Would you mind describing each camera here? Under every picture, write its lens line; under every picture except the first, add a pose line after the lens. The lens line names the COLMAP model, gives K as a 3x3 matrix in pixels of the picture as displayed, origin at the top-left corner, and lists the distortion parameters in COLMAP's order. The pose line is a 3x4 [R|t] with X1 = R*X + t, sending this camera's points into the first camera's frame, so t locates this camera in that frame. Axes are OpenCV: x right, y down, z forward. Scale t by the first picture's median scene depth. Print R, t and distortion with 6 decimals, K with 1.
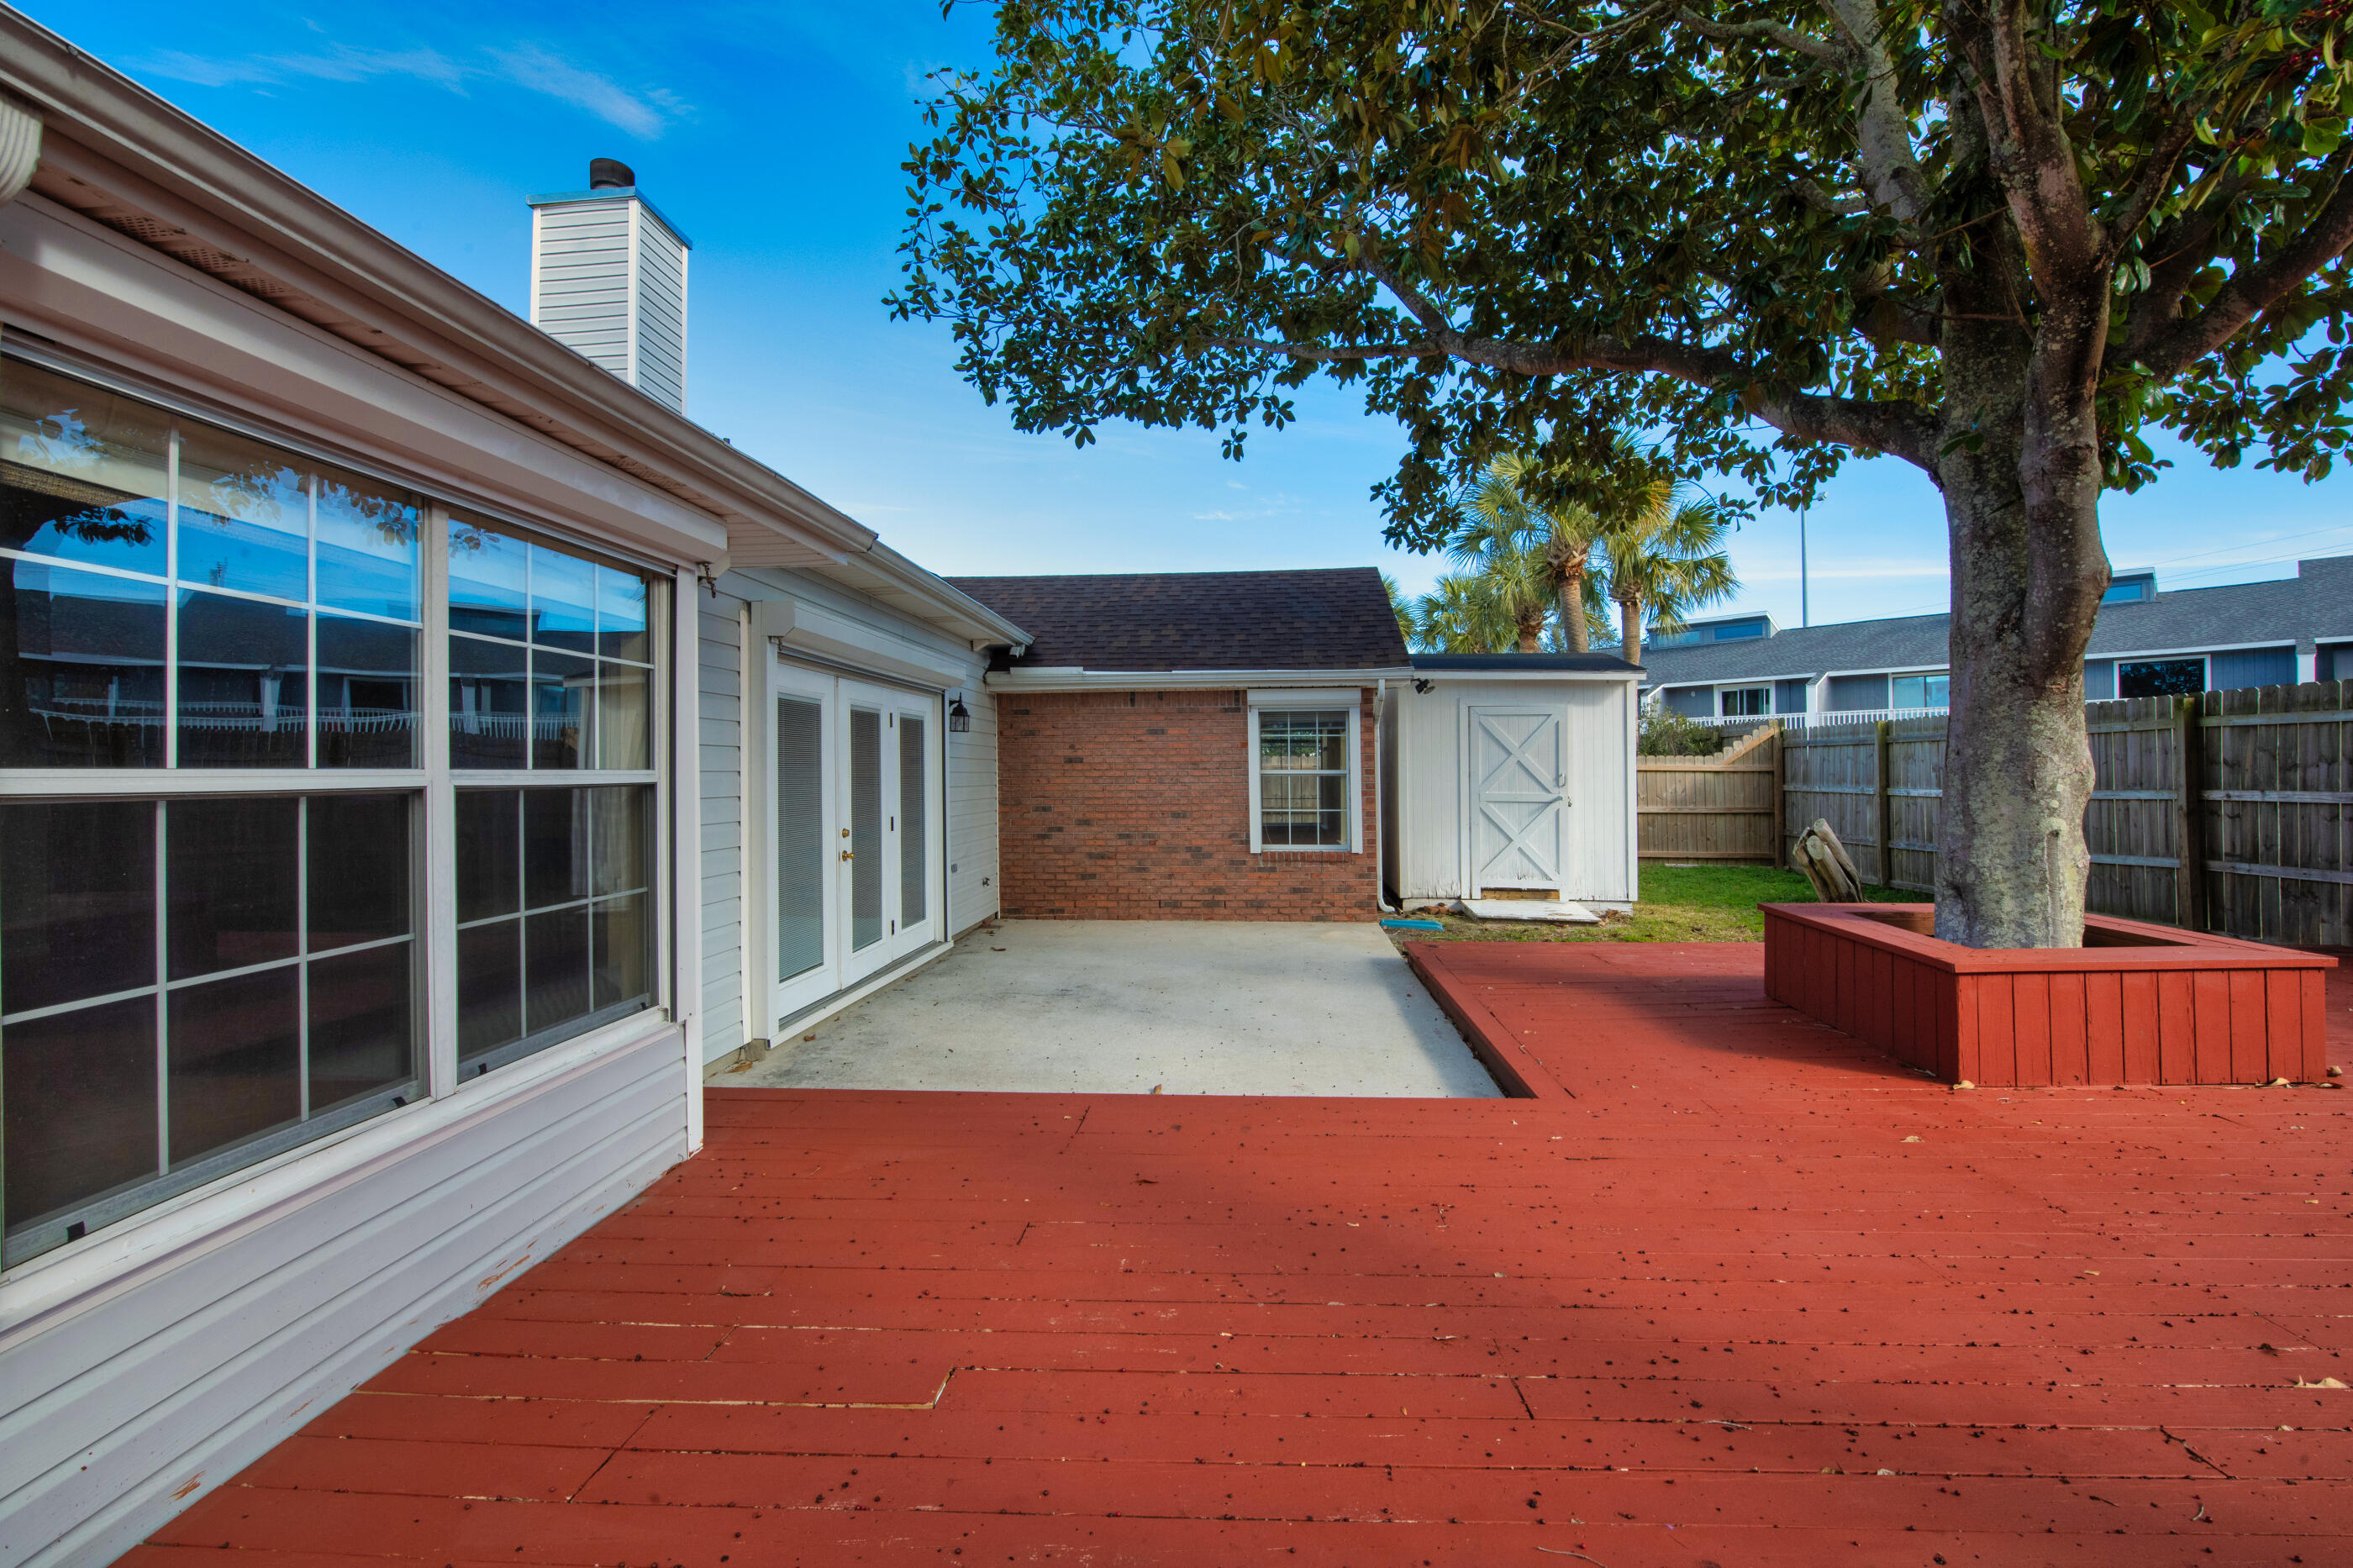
lens RADIAL K [[969.4, 0, 1195.1], [0, 969.4, 767.0], [0, 0, 1]] dist [-0.004302, -0.001393]
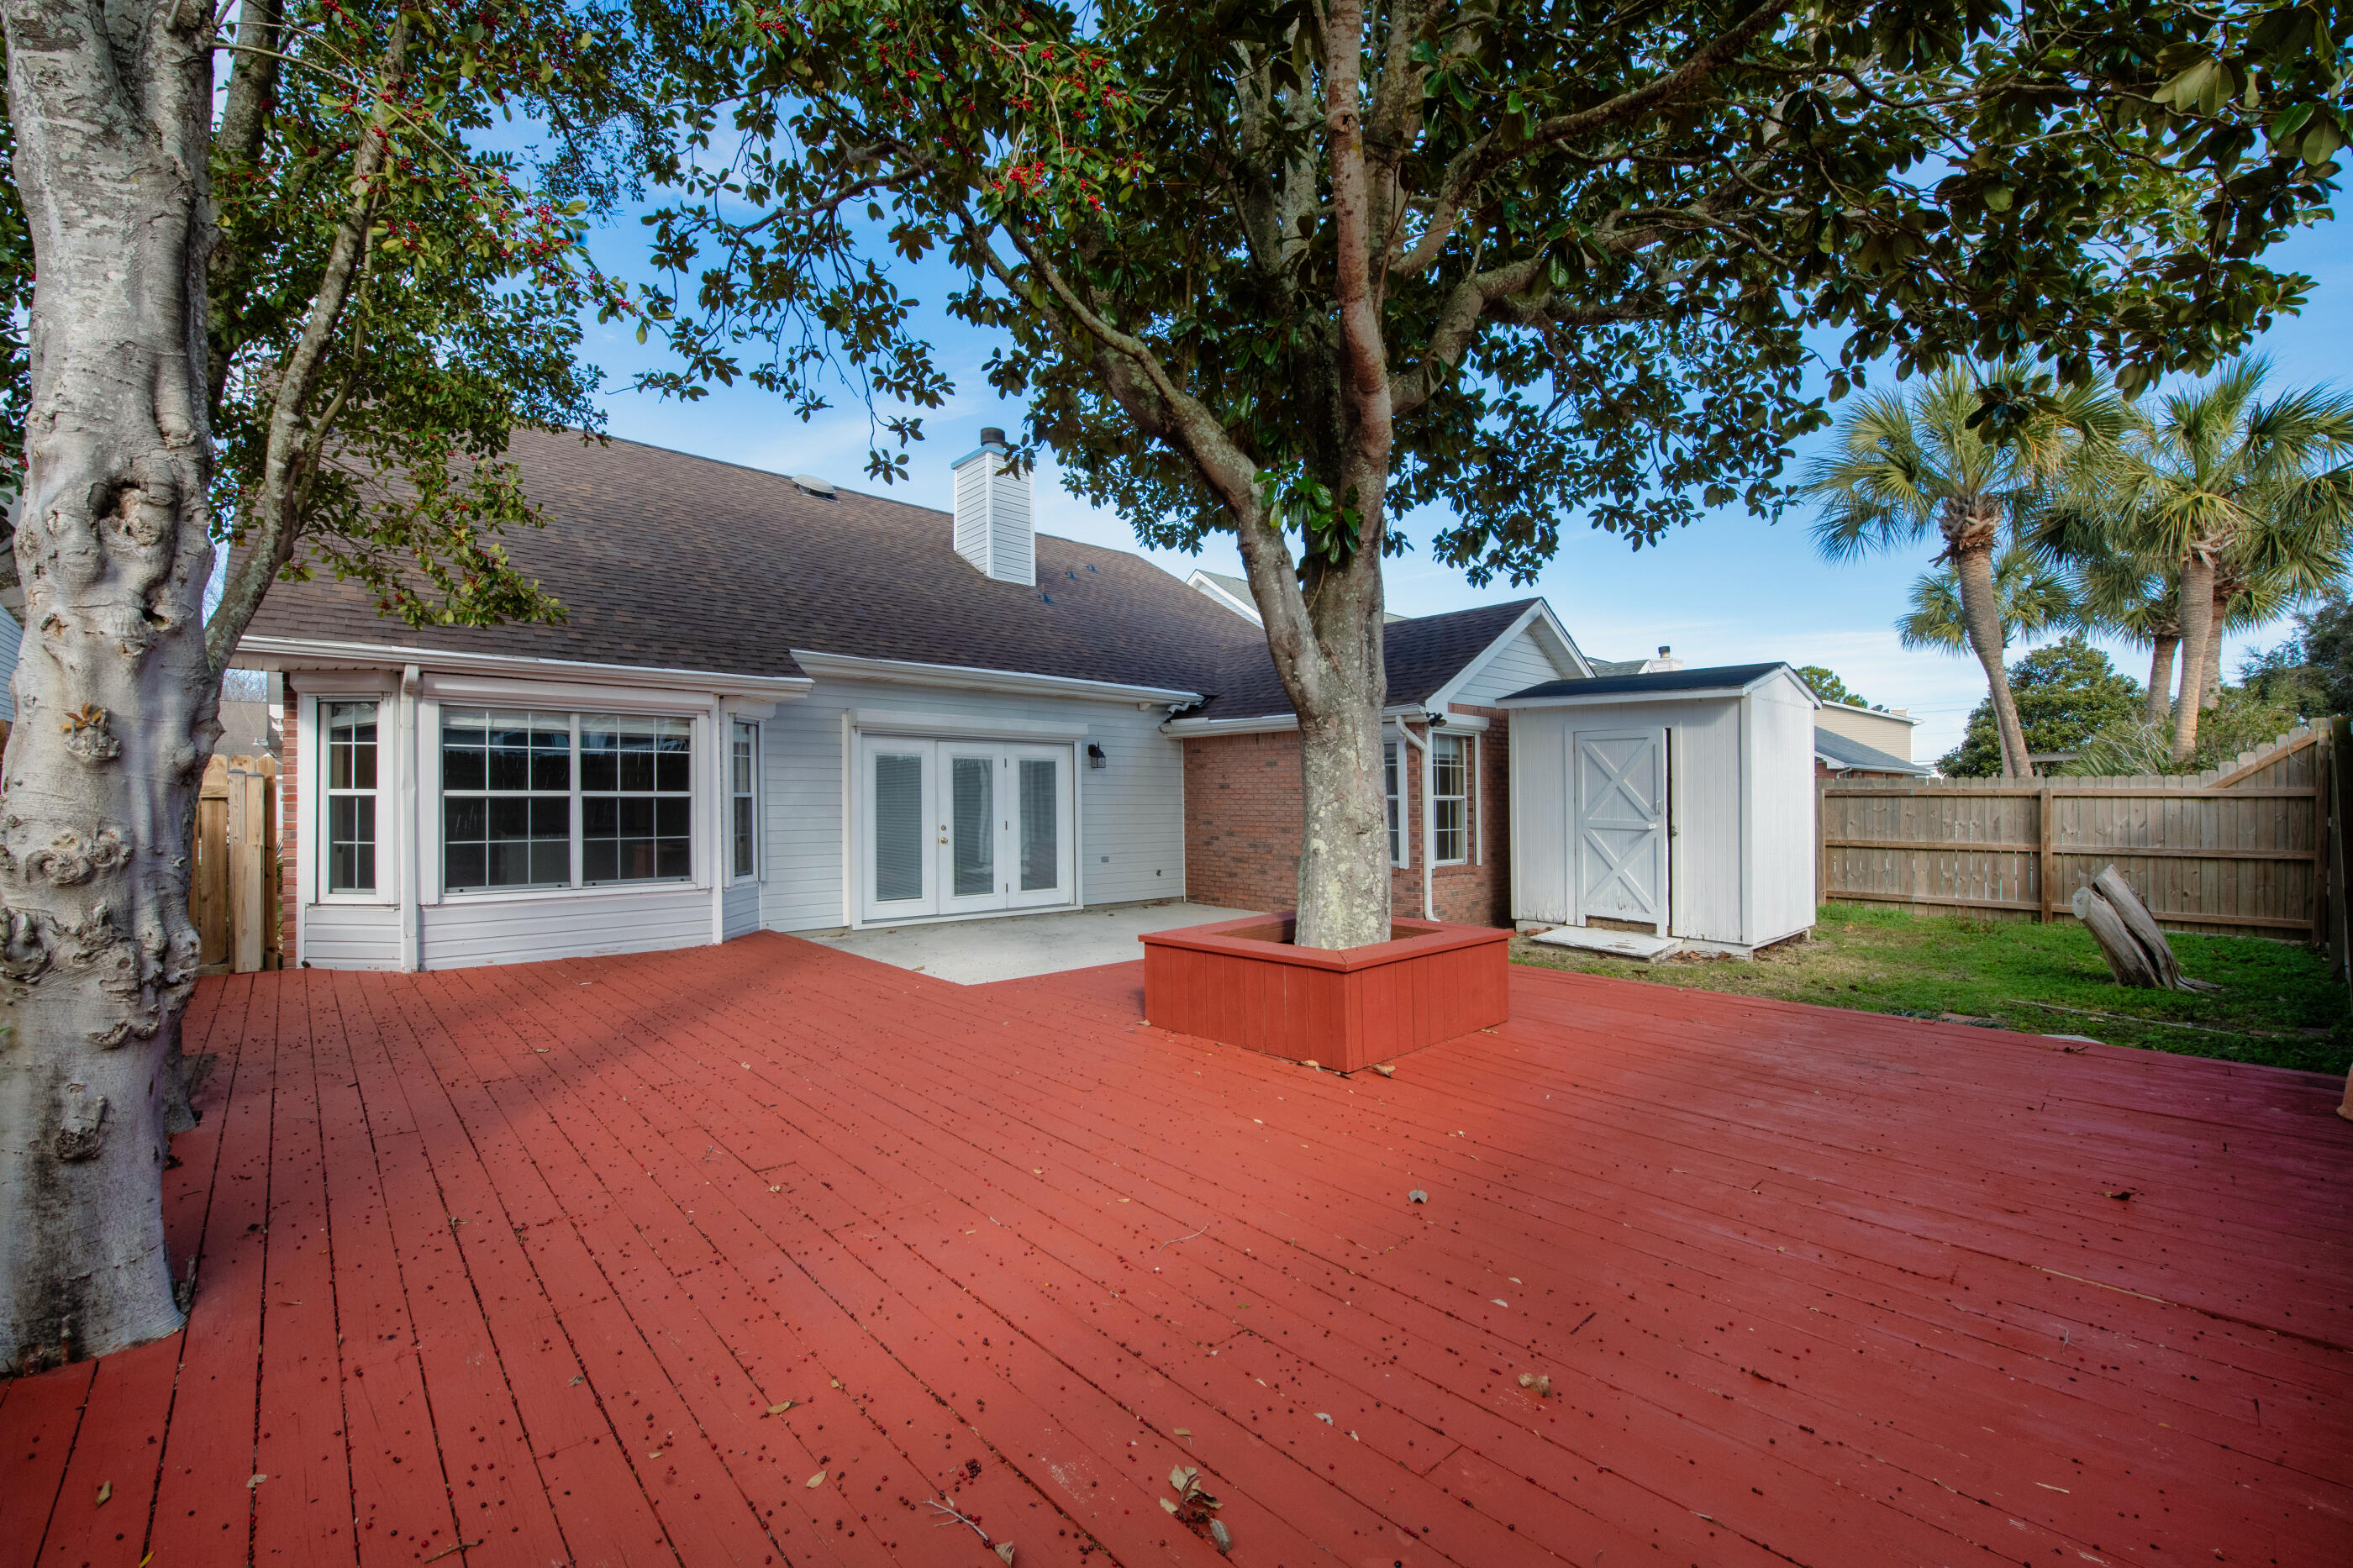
lens RADIAL K [[969.4, 0, 1189.3], [0, 969.4, 798.7], [0, 0, 1]] dist [-0.004302, -0.001393]
pose [[0.719421, 0.010436, -0.694496, 0.847857], [-0.004317, 0.999935, 0.010554, -0.004466], [0.694561, -0.004595, 0.719419, 0.019285]]
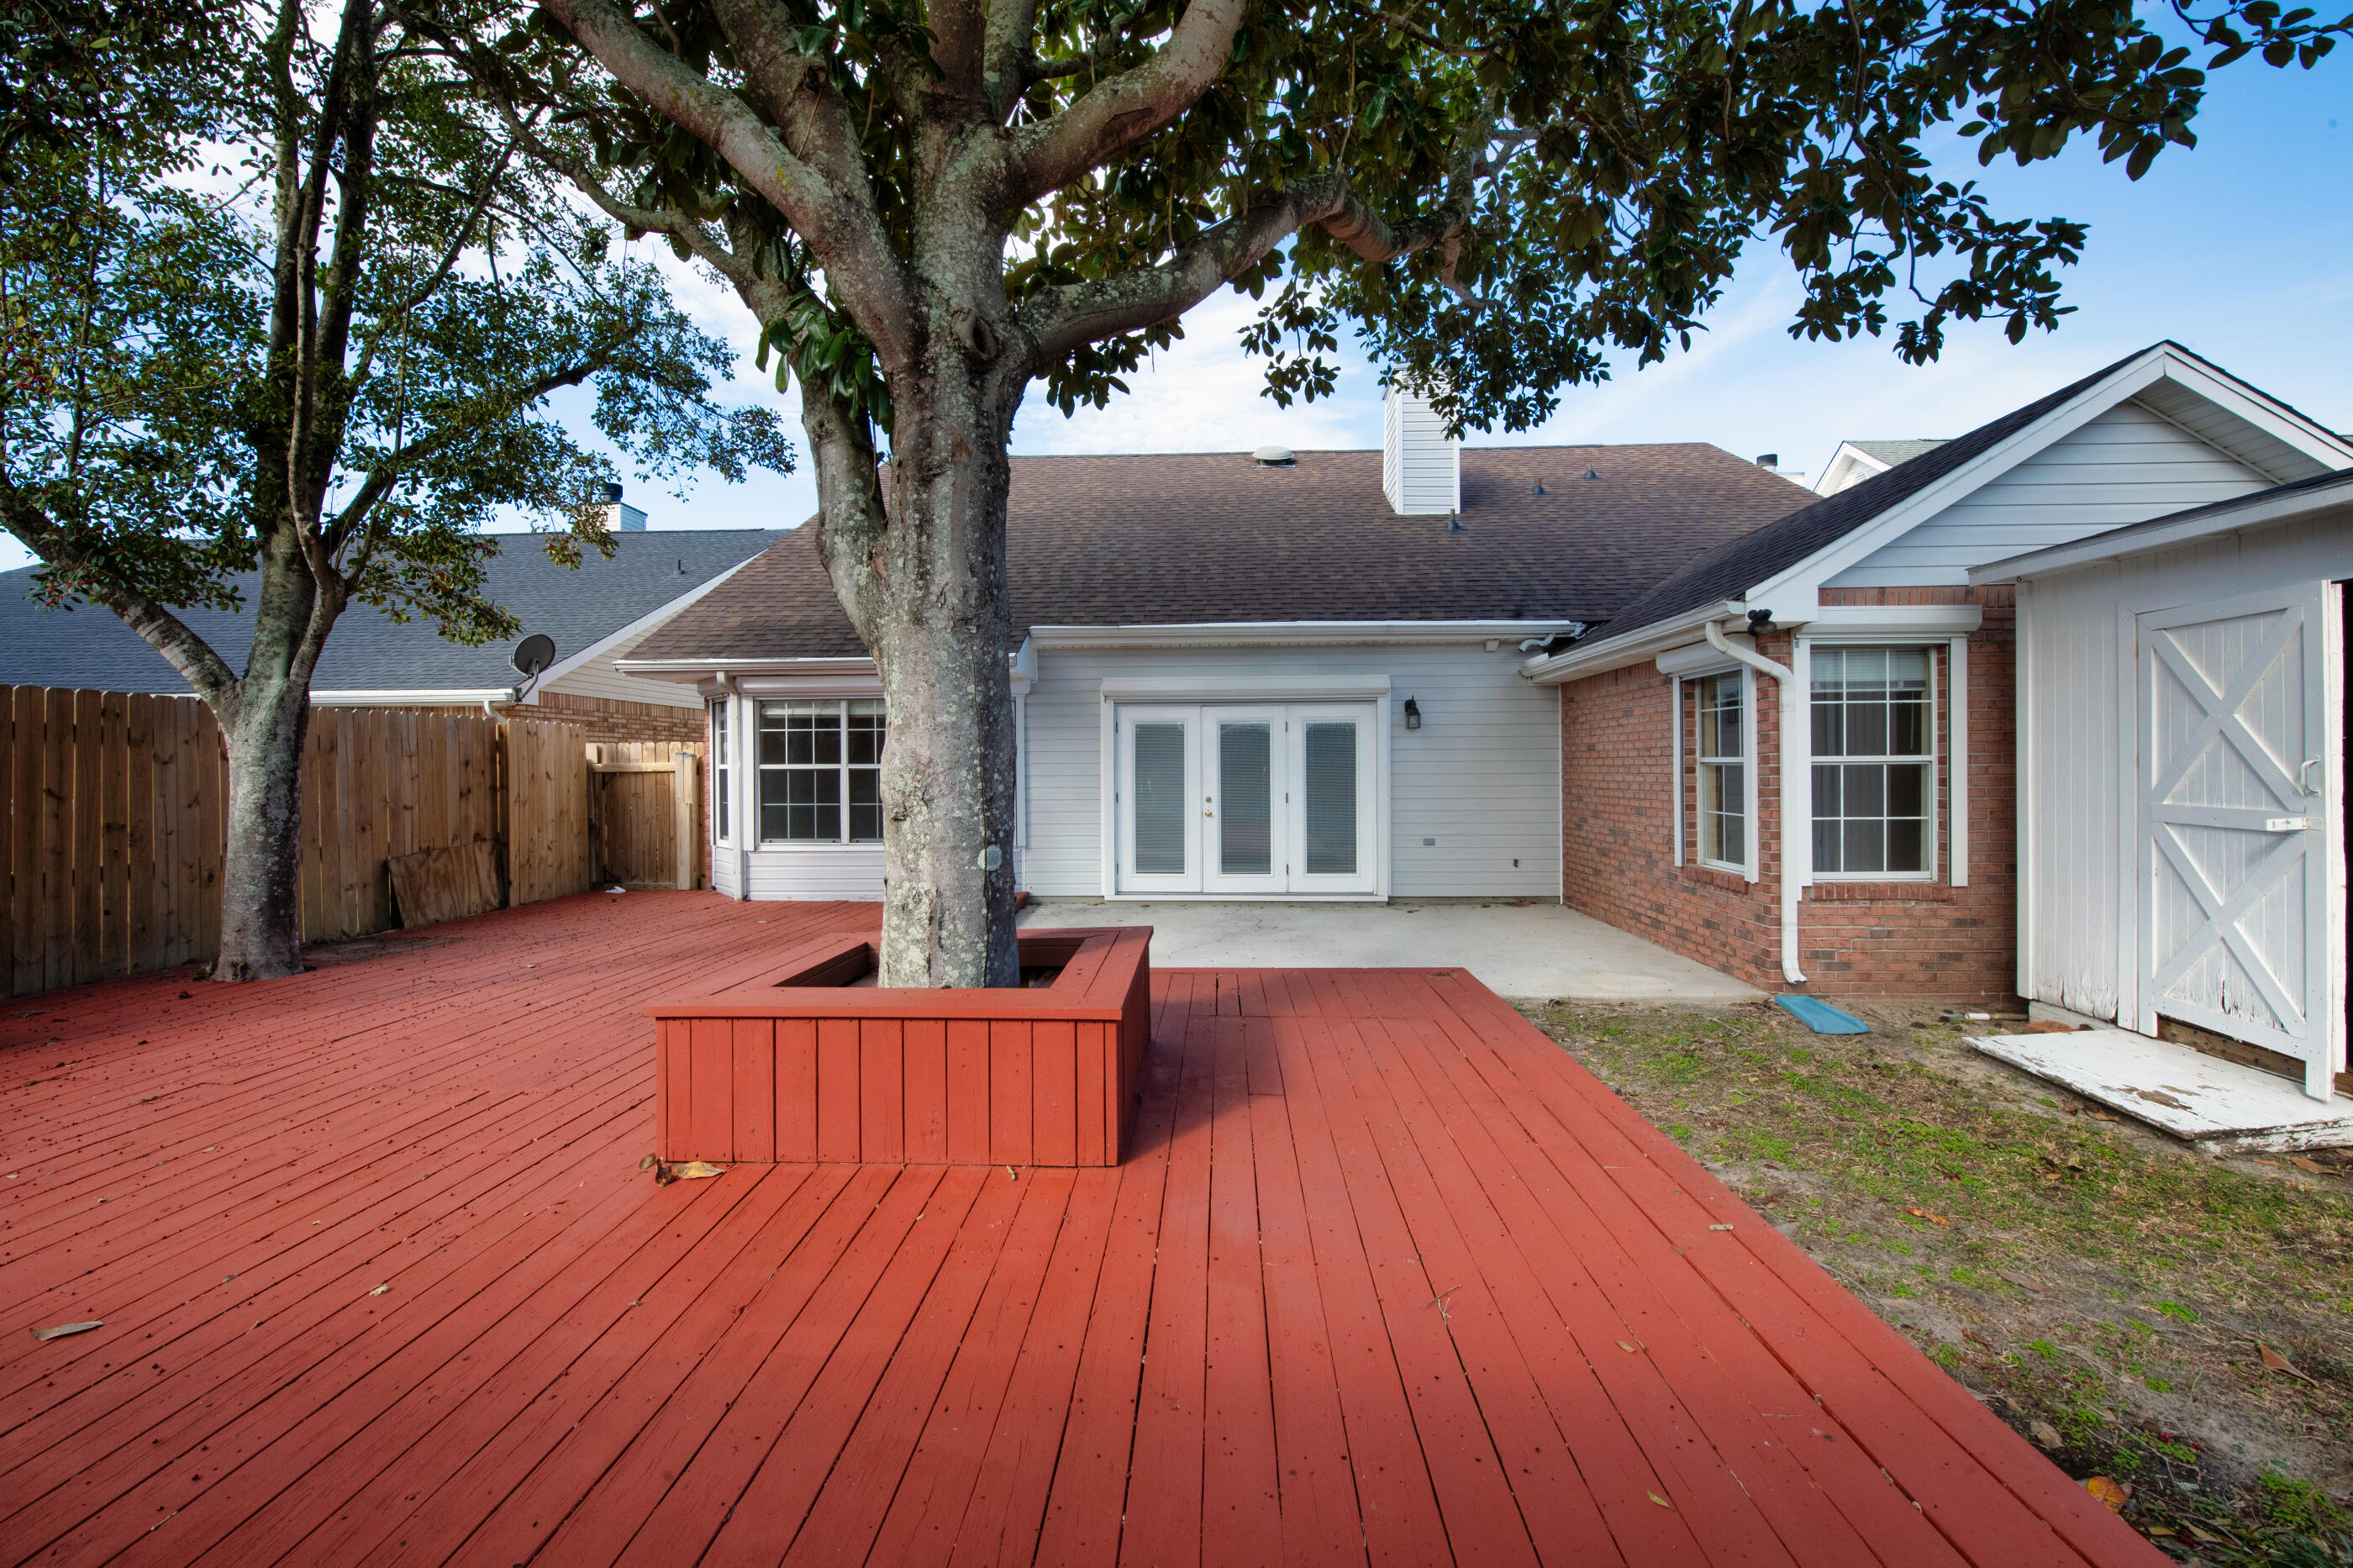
lens RADIAL K [[969.4, 0, 1174.8], [0, 969.4, 779.3], [0, 0, 1]] dist [-0.004302, -0.001393]
pose [[0.002559, 0.020561, -0.999785, 0.911339], [0.011915, 0.999717, 0.020590, -0.000526], [0.999926, -0.011965, 0.002313, 0.658535]]
